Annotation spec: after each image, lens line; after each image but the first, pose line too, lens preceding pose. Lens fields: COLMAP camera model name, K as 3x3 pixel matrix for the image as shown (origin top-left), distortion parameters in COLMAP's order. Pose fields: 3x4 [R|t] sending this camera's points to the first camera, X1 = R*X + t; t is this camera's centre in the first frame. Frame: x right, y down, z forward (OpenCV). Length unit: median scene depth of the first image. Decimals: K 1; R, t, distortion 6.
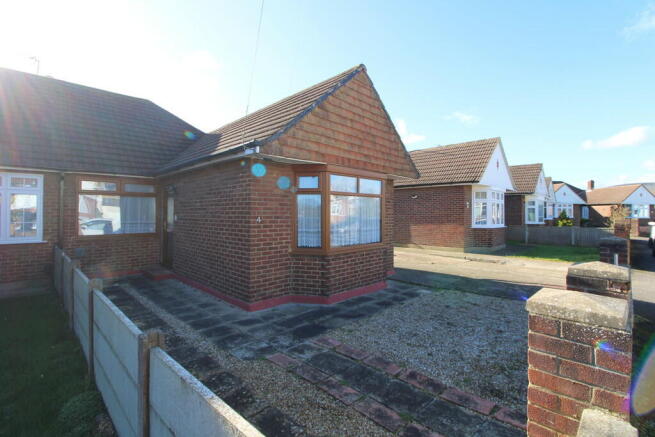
lens RADIAL K [[305.8, 0, 327.5], [0, 305.8, 218.5], [0, 0, 1]] dist [-0.003062, -0.000445]
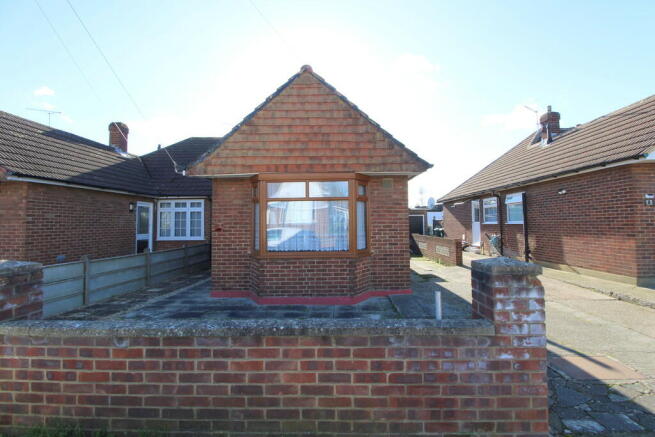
lens RADIAL K [[305.8, 0, 327.5], [0, 305.8, 218.5], [0, 0, 1]] dist [-0.003062, -0.000445]
pose [[0.684206, -0.021962, -0.728958, 0.845625], [-0.000058, 0.999545, -0.030168, 0.011713], [0.729288, 0.020683, 0.683894, 0.389942]]
